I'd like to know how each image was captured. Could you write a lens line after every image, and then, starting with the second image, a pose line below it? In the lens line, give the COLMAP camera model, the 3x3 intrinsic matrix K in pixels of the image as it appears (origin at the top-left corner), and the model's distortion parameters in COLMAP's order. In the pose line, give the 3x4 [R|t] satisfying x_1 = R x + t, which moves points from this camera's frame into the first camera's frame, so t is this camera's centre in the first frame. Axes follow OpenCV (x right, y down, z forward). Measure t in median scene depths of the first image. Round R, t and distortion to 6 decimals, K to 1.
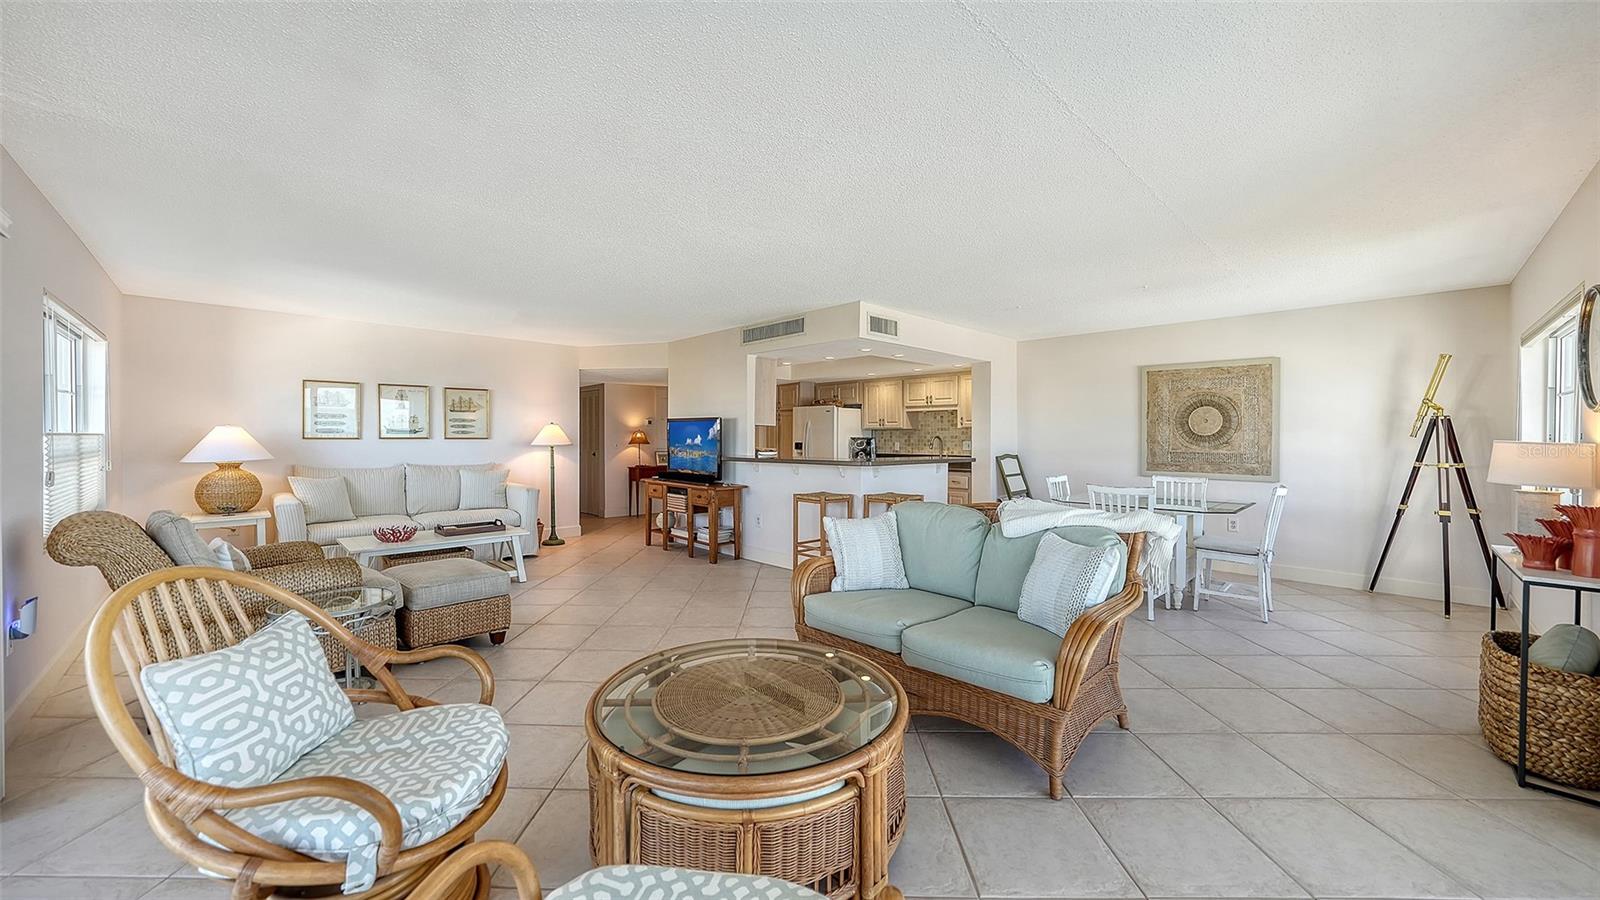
lens RADIAL K [[584.9, 0, 803.9], [0, 584.9, 446.2], [0, 0, 1]] dist [-0.016026, -0.000103]
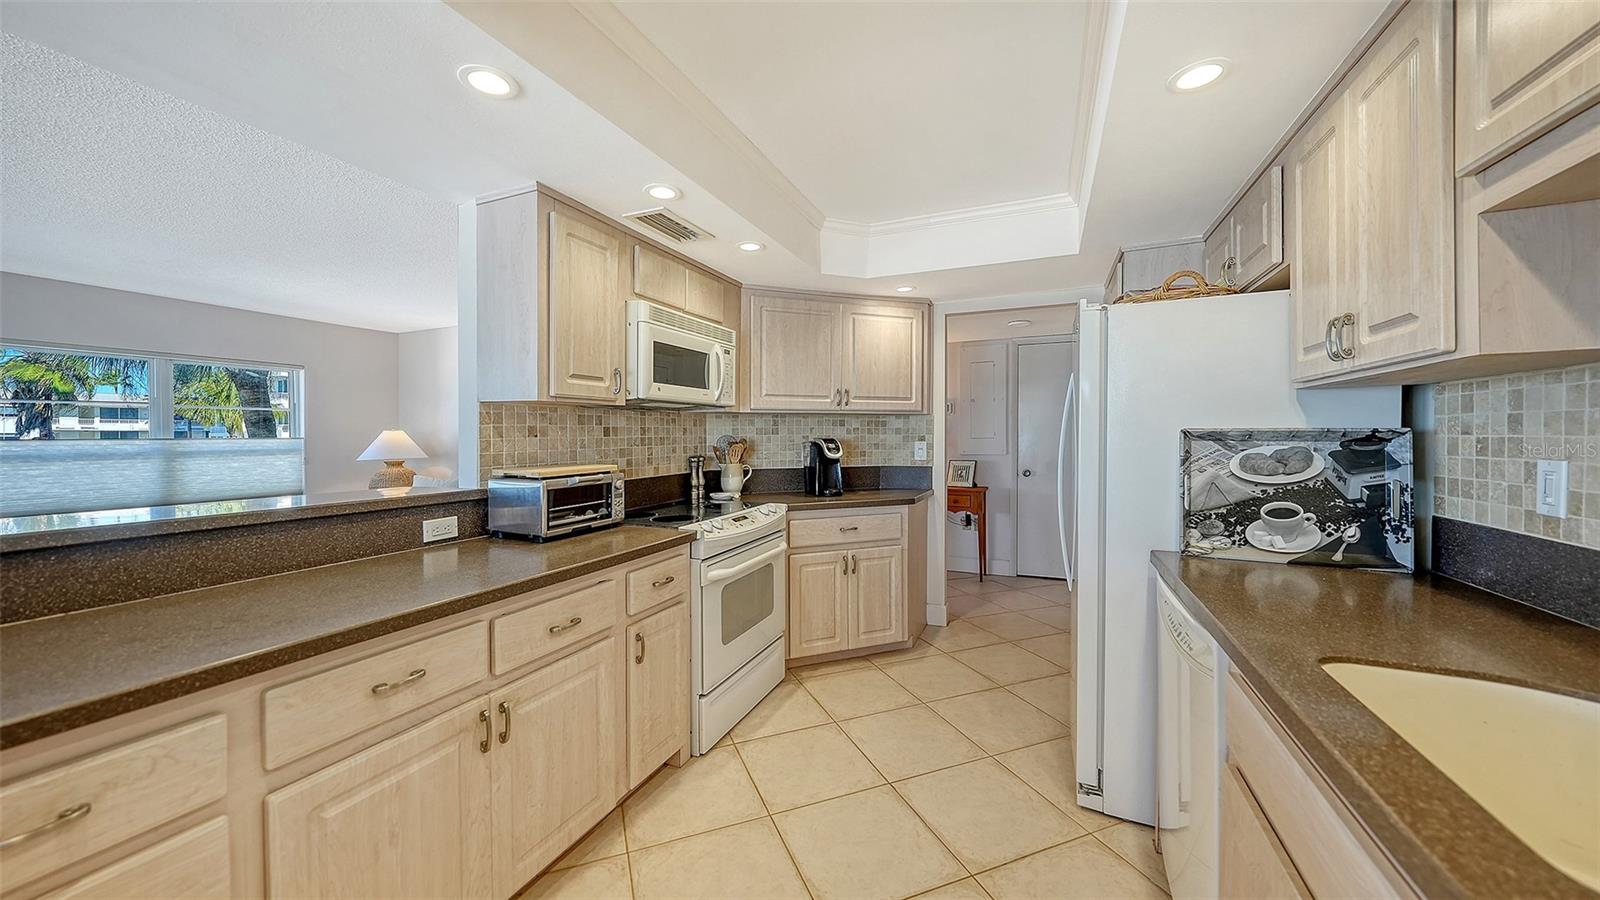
lens RADIAL K [[566.3, 0, 786.7], [0, 566.3, 436.4], [0, 0, 1]] dist [-0.006932, -0.000722]
pose [[0.367429, -0.004564, -0.930040, 0.319492], [-0.005400, 0.999961, -0.007041, -0.015090], [0.930036, 0.007610, 0.367390, 1.143100]]
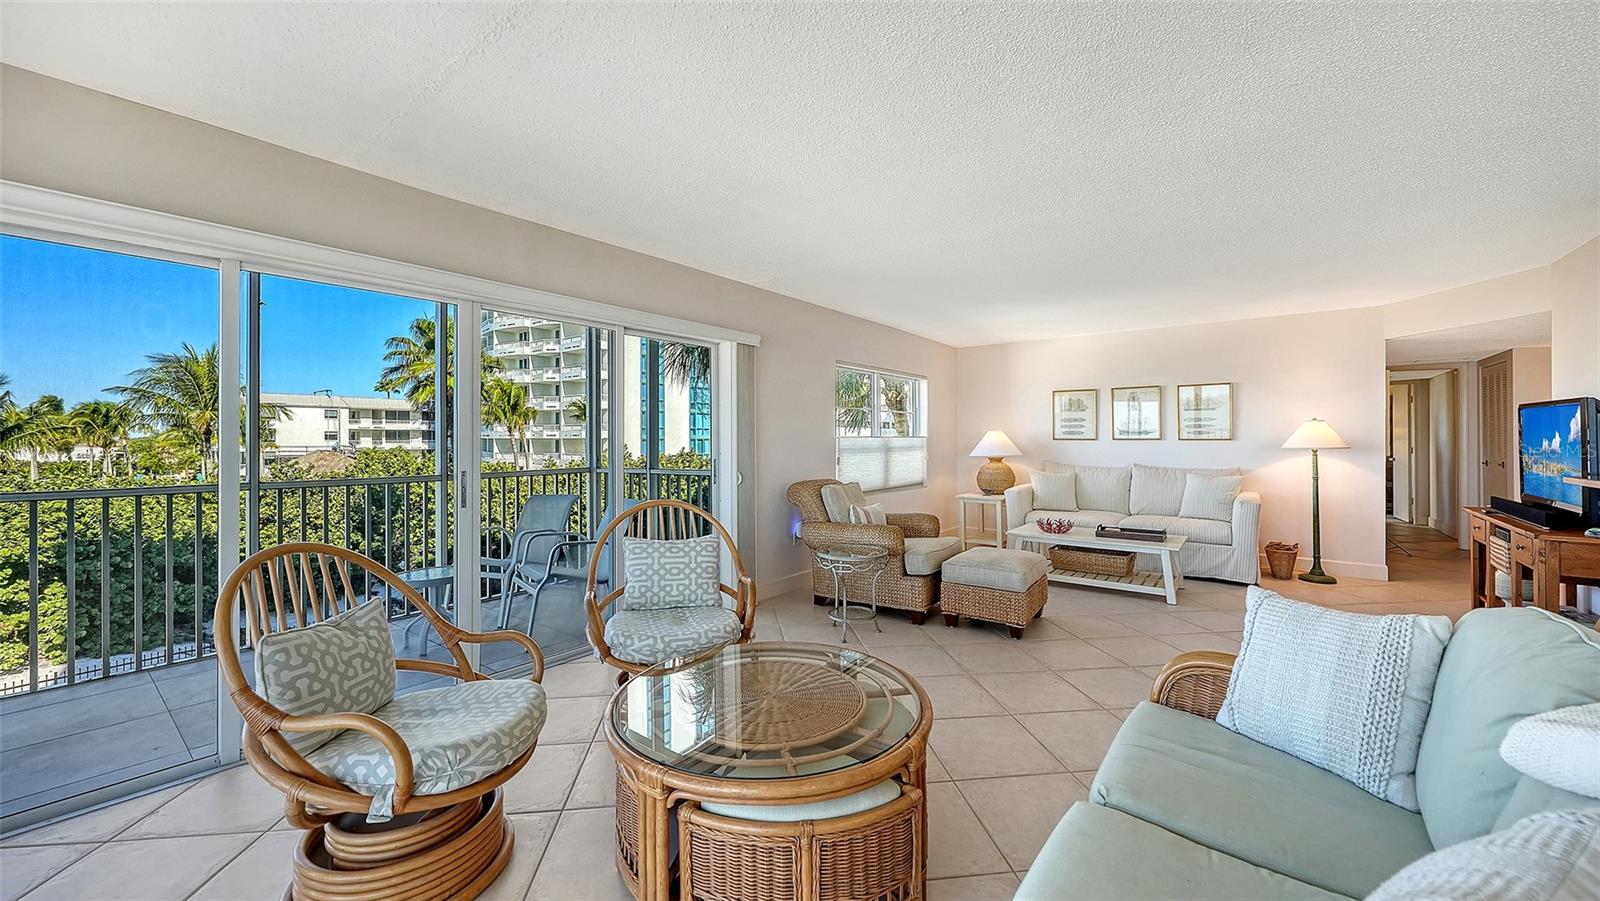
lens RADIAL K [[593.7, 0, 787.9], [0, 593.7, 443.5], [0, 0, 1]] dist [0.000416, -0.000480]
pose [[0.122586, 0.006392, -0.992437, 0.290364], [-0.012613, 0.999909, 0.004882, -0.003654], [0.992378, 0.011919, 0.122655, 0.292792]]
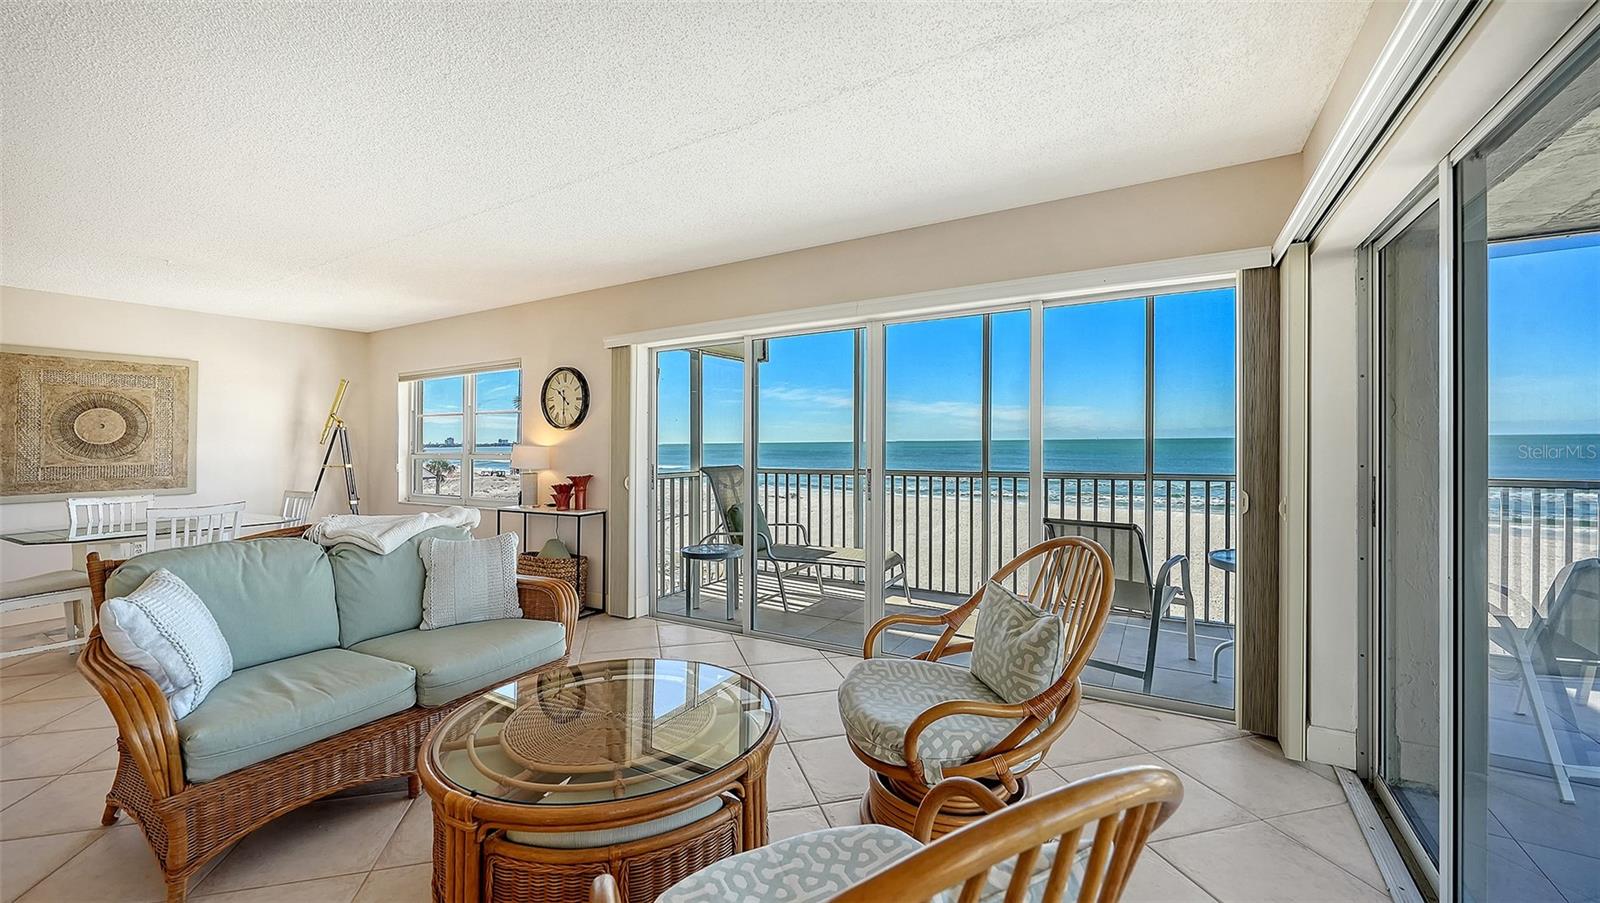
lens RADIAL K [[629.4, 0, 801.8], [0, 629.4, 439.8], [0, 0, 1]] dist [-0.014383, 0.001254]
pose [[-0.258277, 0.001144, 0.966070, -0.375255], [0.023086, 0.999721, 0.004988, -0.006920], [-0.965795, 0.023591, -0.258231, 0.291191]]
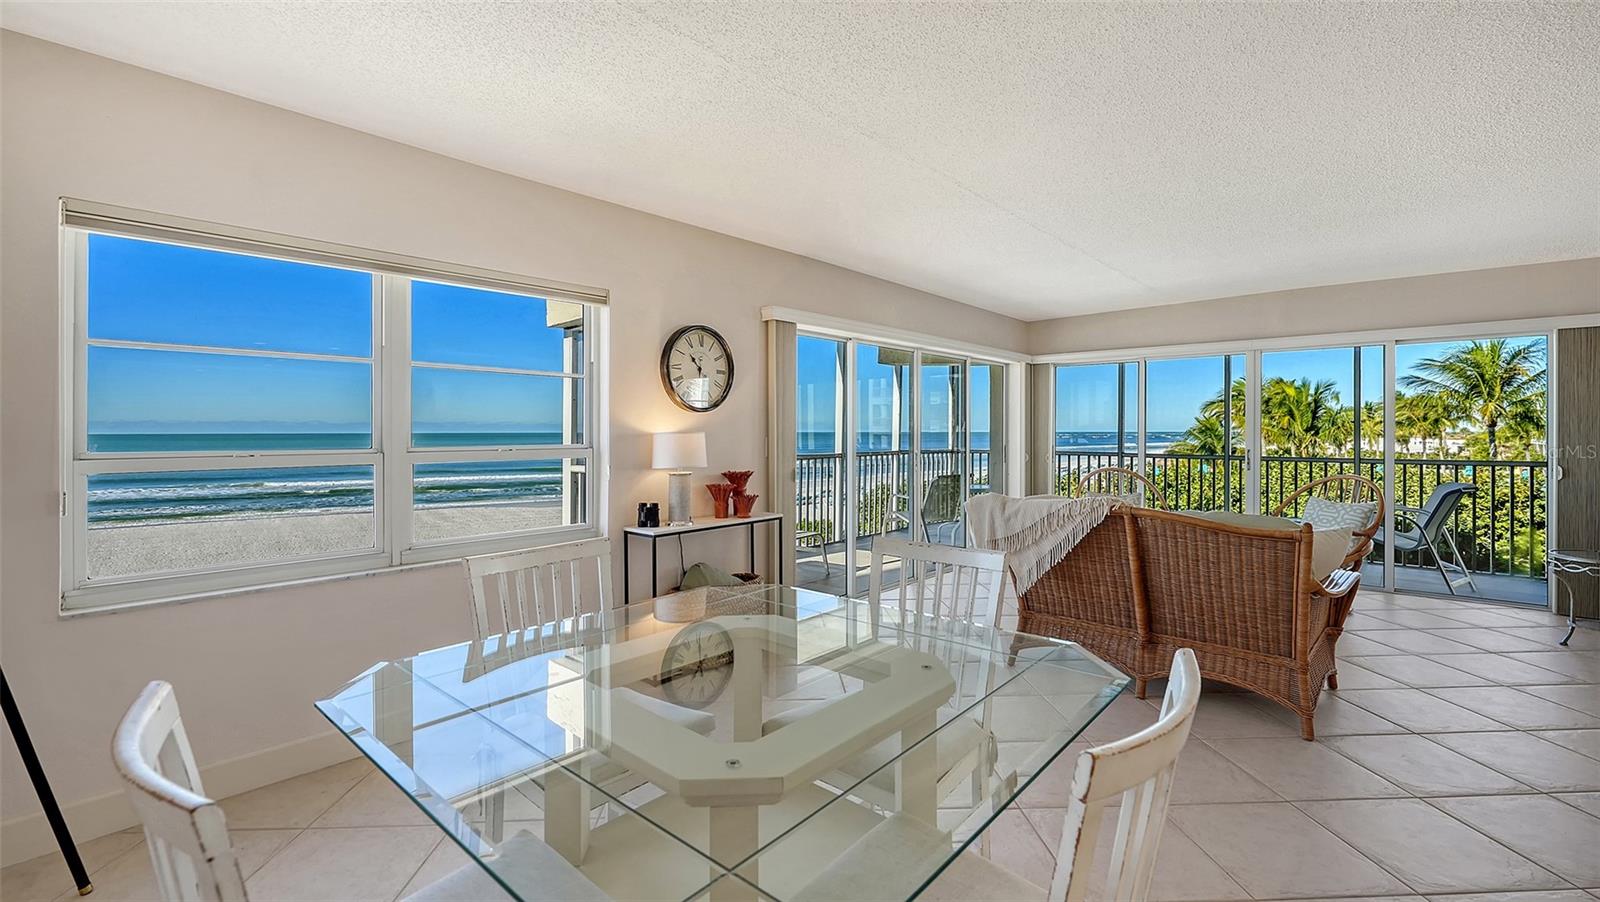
lens RADIAL K [[667.3, 0, 798.3], [0, 667.3, 436.8], [0, 0, 1]] dist [-0.009189, -0.000315]
pose [[-0.998677, -0.000732, -0.051421, 0.482854], [-0.001854, 0.999761, 0.021777, -0.013733], [0.051393, 0.021843, -0.998440, 1.061322]]
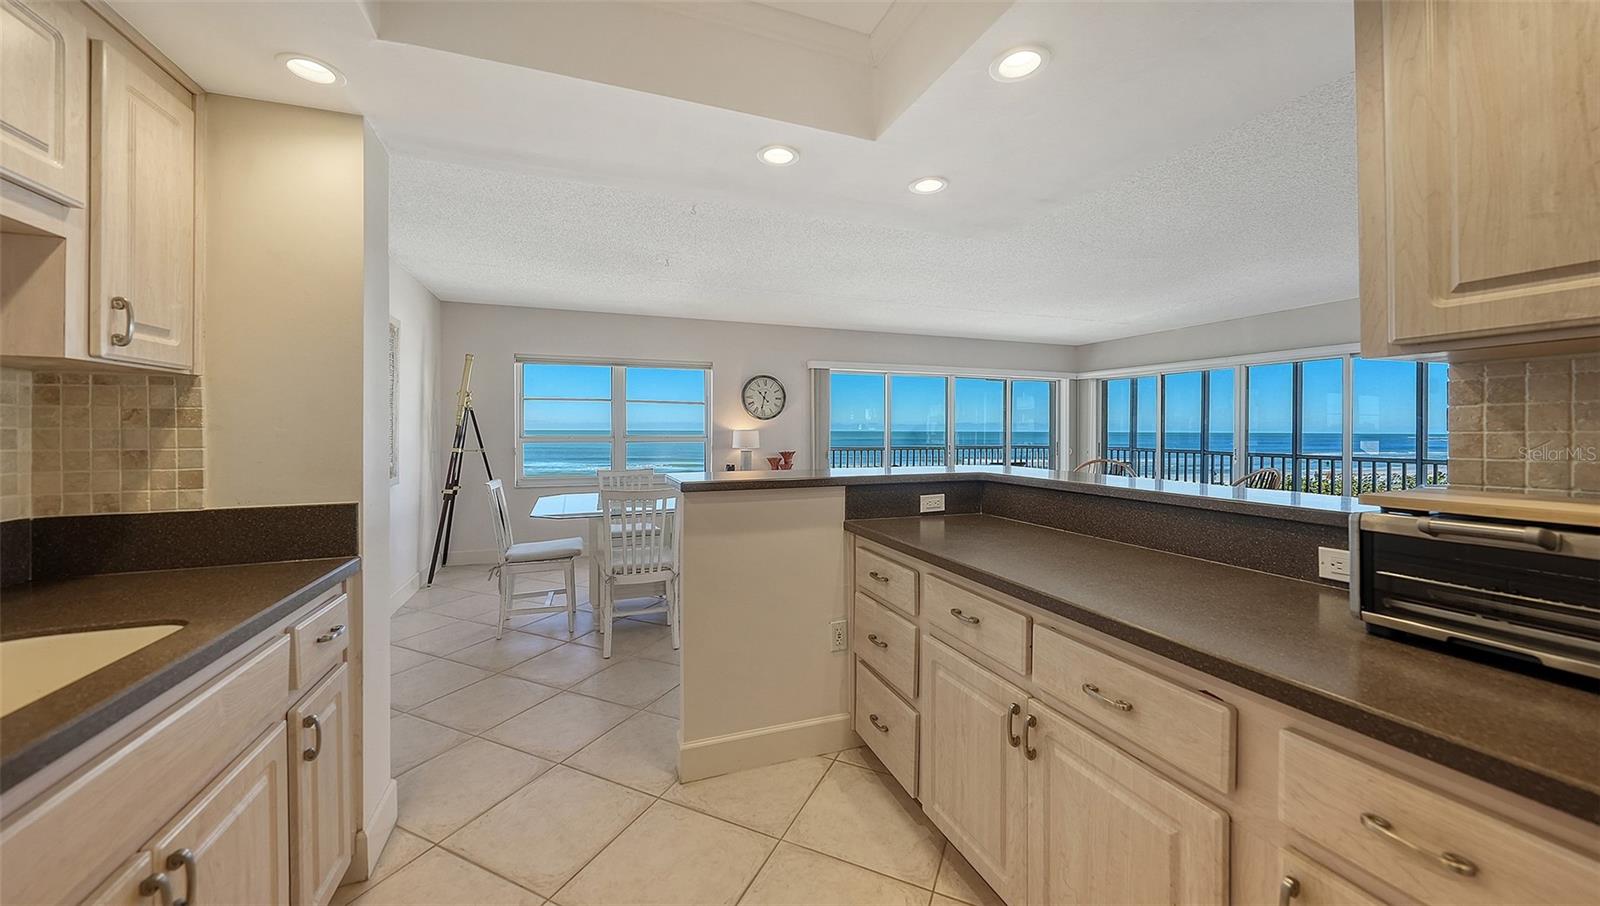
lens RADIAL K [[568.3, 0, 797.3], [0, 568.3, 444.4], [0, 0, 1]] dist [-0.004348, 0.000387]
pose [[-0.911711, -0.016801, 0.410490, 0.033807], [-0.001377, 0.999283, 0.037842, -0.018112], [-0.410831, 0.033935, -0.911080, 1.366476]]
